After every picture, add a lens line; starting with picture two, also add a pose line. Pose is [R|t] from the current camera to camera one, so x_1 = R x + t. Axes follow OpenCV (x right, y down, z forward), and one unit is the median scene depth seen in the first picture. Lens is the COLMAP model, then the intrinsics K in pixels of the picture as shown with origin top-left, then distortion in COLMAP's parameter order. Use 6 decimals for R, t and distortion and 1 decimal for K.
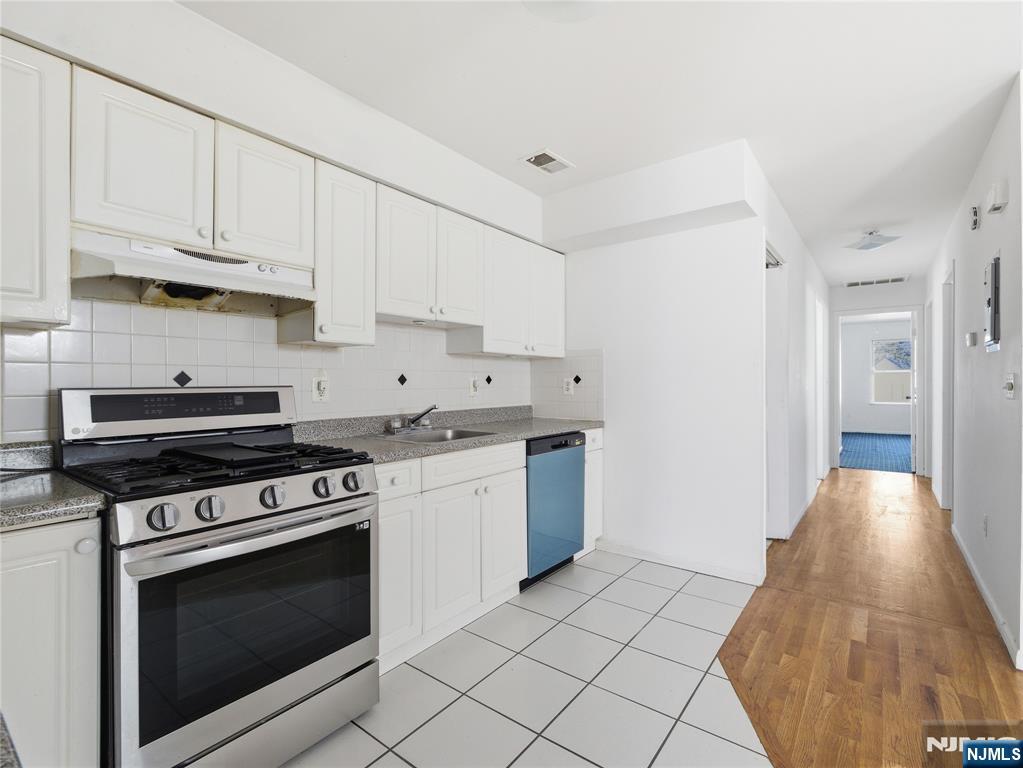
lens RADIAL K [[483.1, 0, 510.5], [0, 483.1, 382.9], [0, 0, 1]] dist [0.000645, 0.000345]
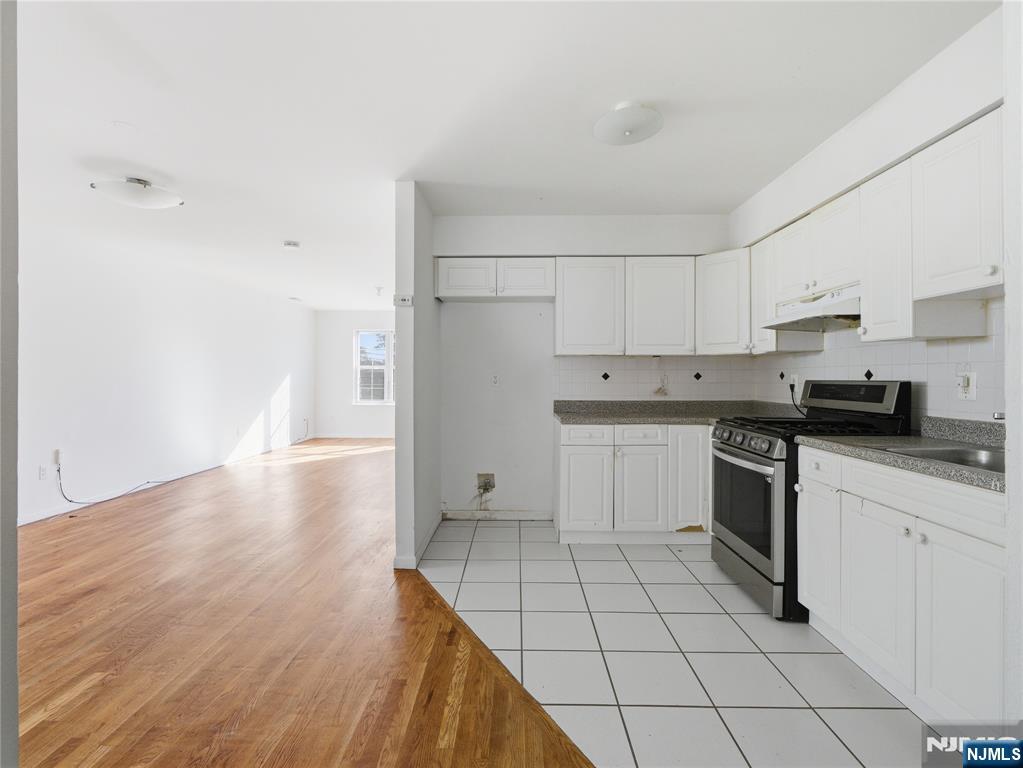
lens RADIAL K [[479.6, 0, 509.7], [0, 479.6, 377.1], [0, 0, 1]] dist [-0.001273, -0.000541]
pose [[-0.802481, 0.002390, -0.596672, 0.856345], [-0.000552, 0.999989, 0.004748, -0.006857], [0.596677, 0.004140, -0.802471, 1.260945]]
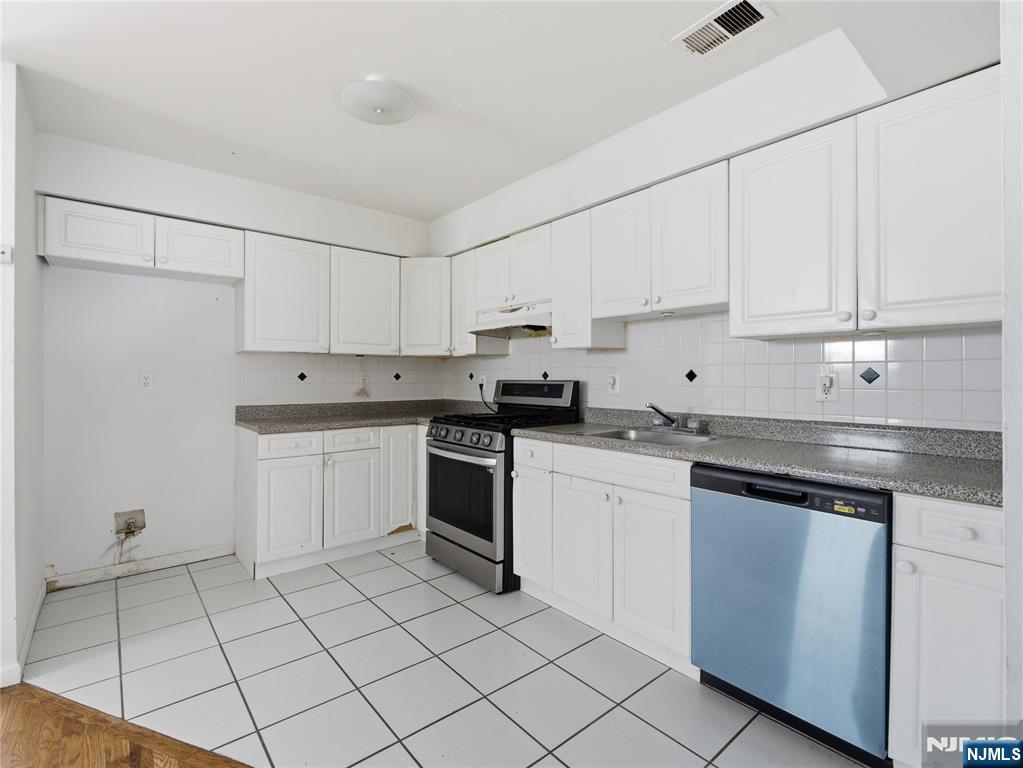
lens RADIAL K [[483.1, 0, 509.4], [0, 483.1, 378.1], [0, 0, 1]] dist [-0.001391, -0.000495]
pose [[-0.217690, 0.003831, -0.976010, 0.905928], [-0.004021, 0.999980, 0.004822, -0.006782], [0.976010, 0.004975, -0.217670, 1.054497]]
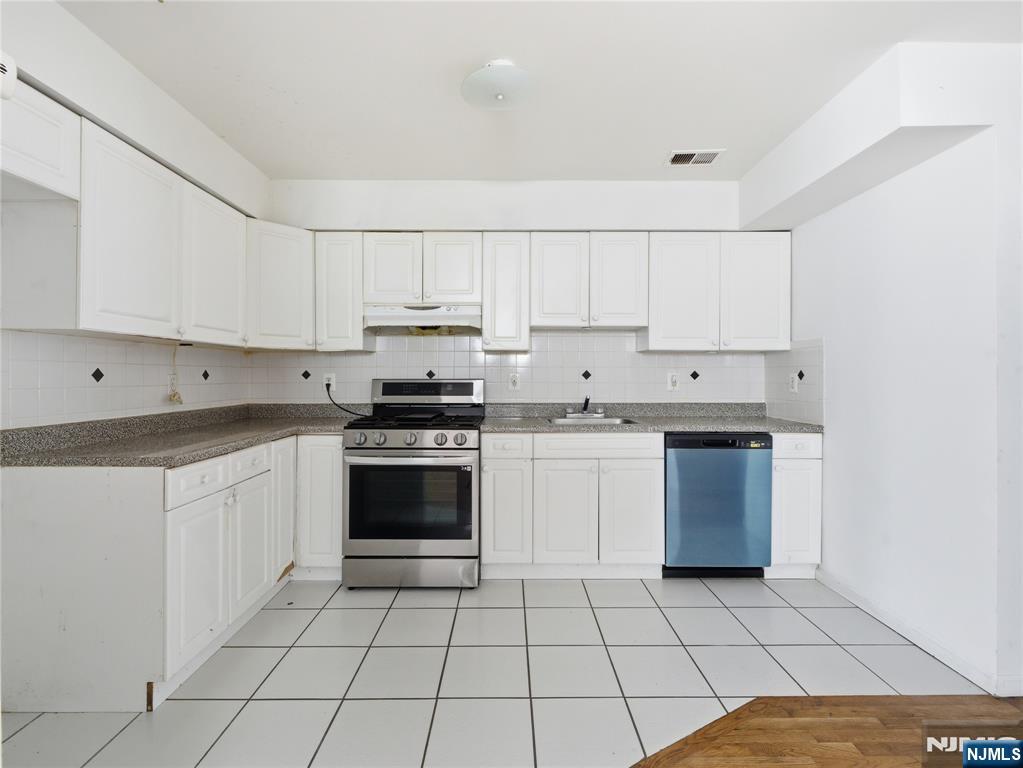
lens RADIAL K [[479.6, 0, 509.7], [0, 479.6, 377.1], [0, 0, 1]] dist [-0.001273, -0.000541]
pose [[0.612880, 0.006477, -0.790150, 0.762536], [-0.005452, 0.999977, 0.003968, -0.006196], [0.790157, 0.001876, 0.612901, 0.116301]]
